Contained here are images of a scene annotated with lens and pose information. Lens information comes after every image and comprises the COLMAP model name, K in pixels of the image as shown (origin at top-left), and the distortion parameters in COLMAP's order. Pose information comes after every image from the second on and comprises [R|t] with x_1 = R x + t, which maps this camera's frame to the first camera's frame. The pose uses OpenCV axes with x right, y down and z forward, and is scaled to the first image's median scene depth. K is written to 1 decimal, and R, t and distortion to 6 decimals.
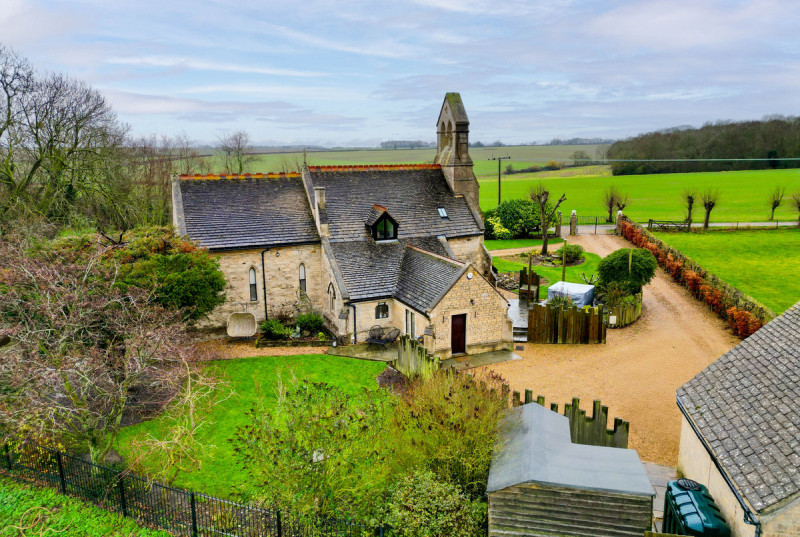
lens RADIAL K [[547.5, 0, 400.0], [0, 547.5, 268.5], [0, 0, 1]] dist [0.103435, -0.109553]
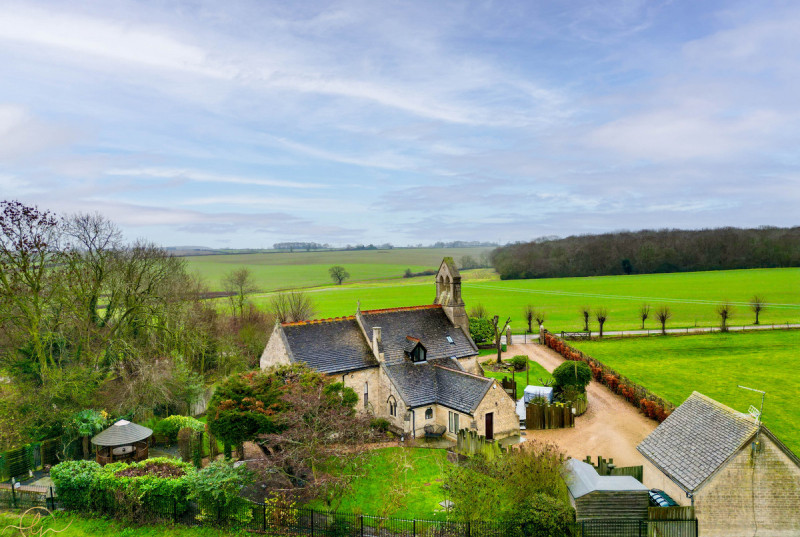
lens RADIAL K [[547.5, 0, 400.0], [0, 547.5, 268.5], [0, 0, 1]] dist [0.103435, -0.109553]
pose [[0.980472, -0.008615, 0.196470, -0.368109], [0.043318, 0.983963, -0.173032, -0.047897], [-0.191829, 0.178164, 0.965122, -0.435200]]
